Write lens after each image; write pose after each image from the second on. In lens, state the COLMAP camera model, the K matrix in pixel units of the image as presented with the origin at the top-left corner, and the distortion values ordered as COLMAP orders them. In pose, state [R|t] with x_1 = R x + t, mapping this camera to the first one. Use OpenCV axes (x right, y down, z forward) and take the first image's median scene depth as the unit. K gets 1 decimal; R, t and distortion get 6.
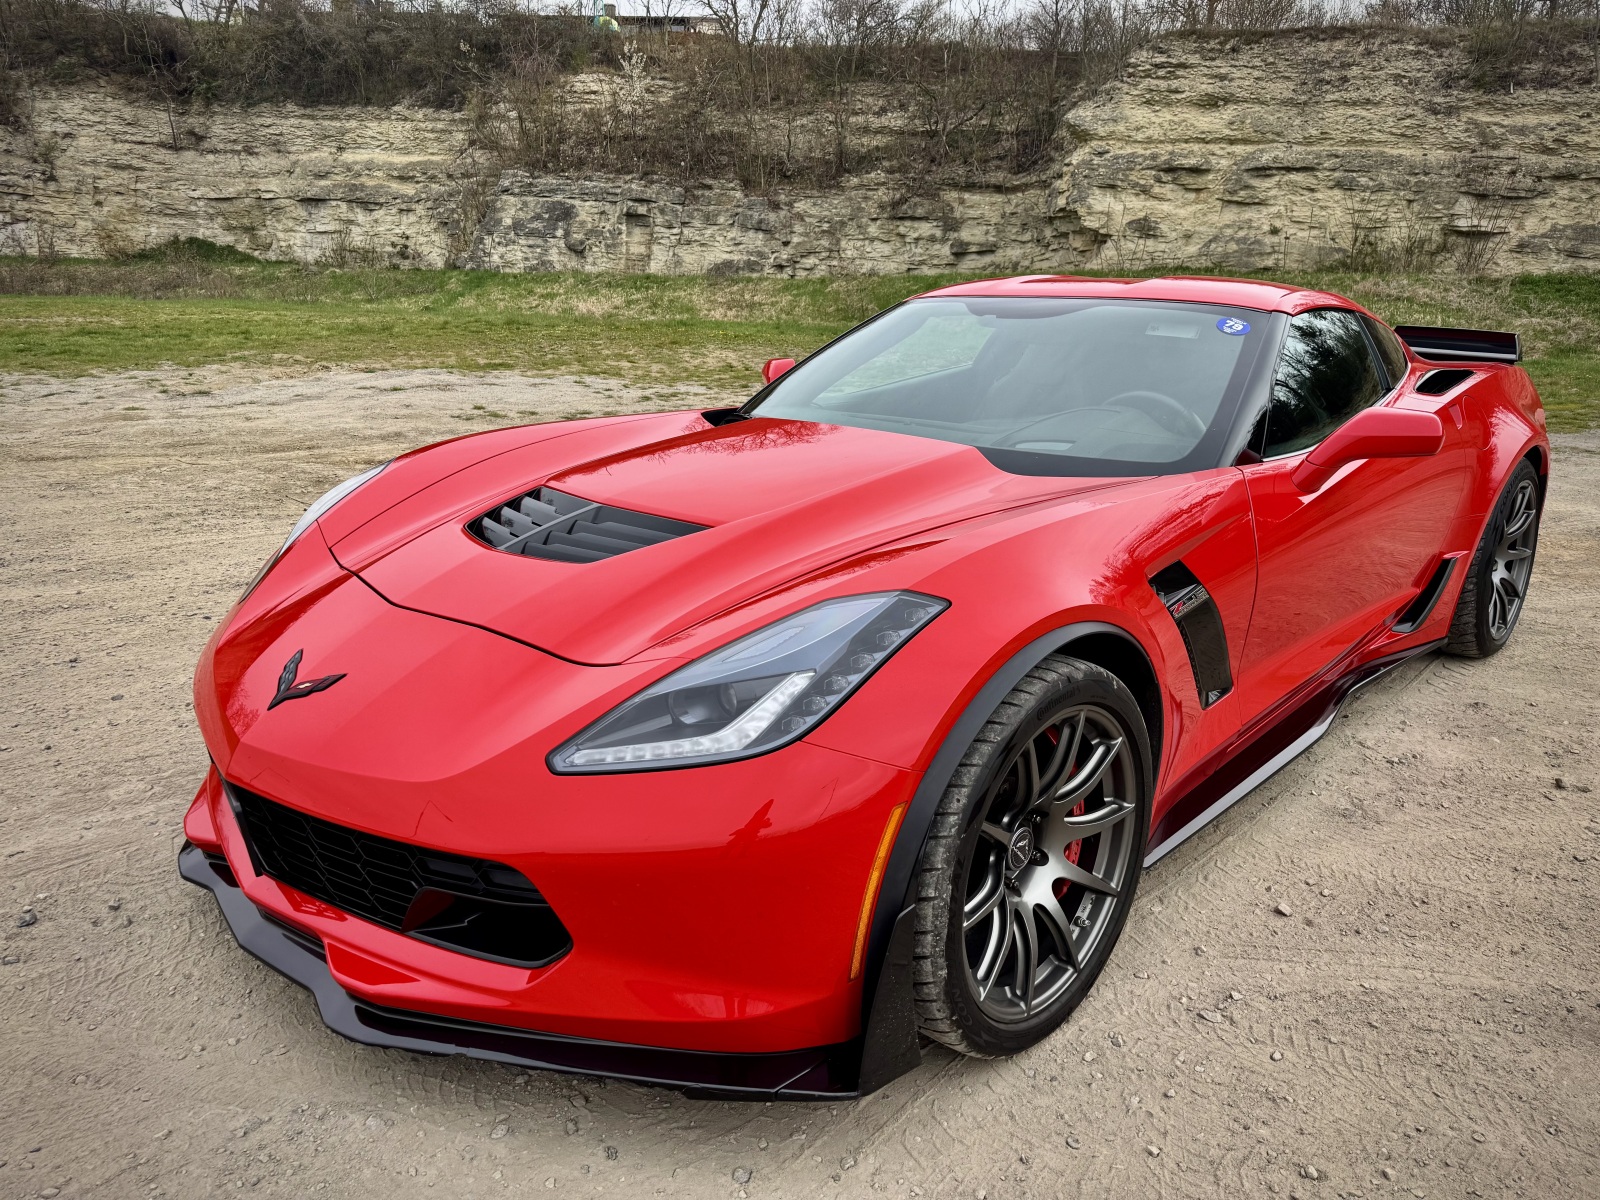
lens RADIAL K [[1157.4, 0, 799.3], [0, 1157.4, 614.2], [0, 0, 1]] dist [0.016072, -0.020636]
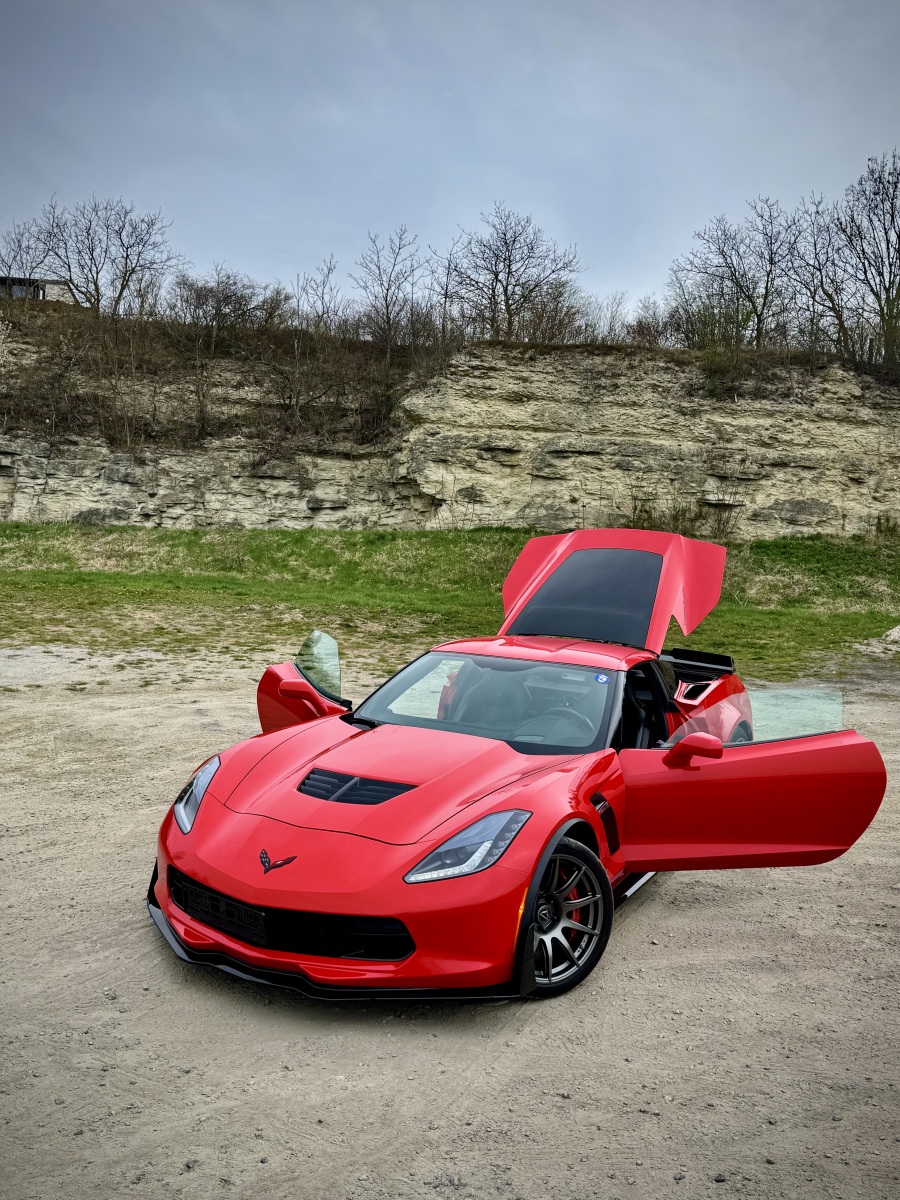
lens RADIAL K [[1155.0, 0, 458.4], [0, 1155.0, 589.3], [0, 0, 1]] dist [0.144108, 0.000000]
pose [[0.960713, -0.004233, 0.277510, -0.050471], [0.062059, 0.977843, -0.199928, 0.000817], [-0.270515, 0.209296, 0.939690, -0.103517]]
